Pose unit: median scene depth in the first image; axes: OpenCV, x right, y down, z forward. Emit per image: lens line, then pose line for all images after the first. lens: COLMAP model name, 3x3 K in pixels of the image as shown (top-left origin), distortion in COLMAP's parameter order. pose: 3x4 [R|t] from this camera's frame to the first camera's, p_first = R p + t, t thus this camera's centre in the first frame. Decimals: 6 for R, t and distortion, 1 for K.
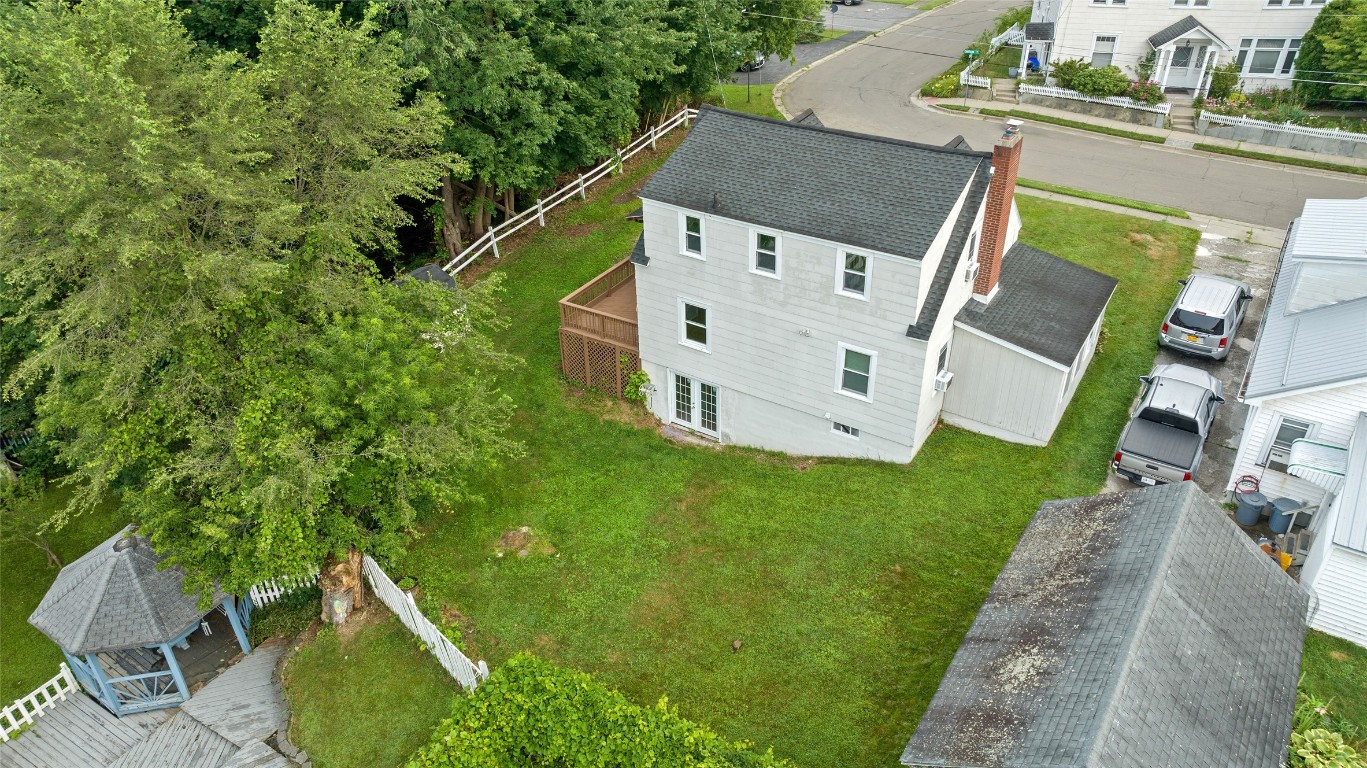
lens RADIAL K [[994.8, 0, 683.5], [0, 994.8, 384.0], [0, 0, 1]] dist [-0.000846, -0.000782]
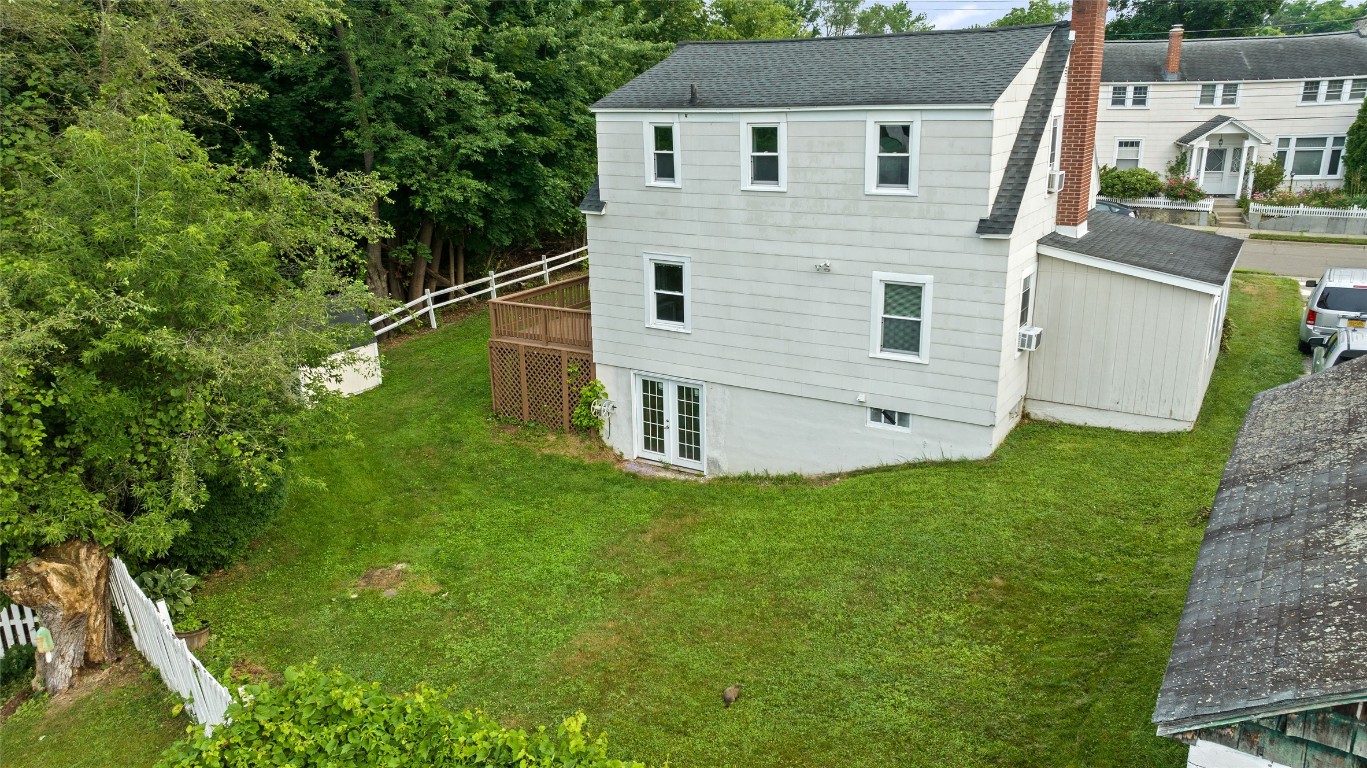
lens RADIAL K [[980.2, 0, 683.5], [0, 980.2, 384.0], [0, 0, 1]] dist [-0.025086, 0.026344]
pose [[0.999997, -0.001866, 0.001640, 0.022181], [0.002257, 0.958301, -0.285753, 0.210354], [-0.001038, 0.285756, 0.958302, 0.353164]]
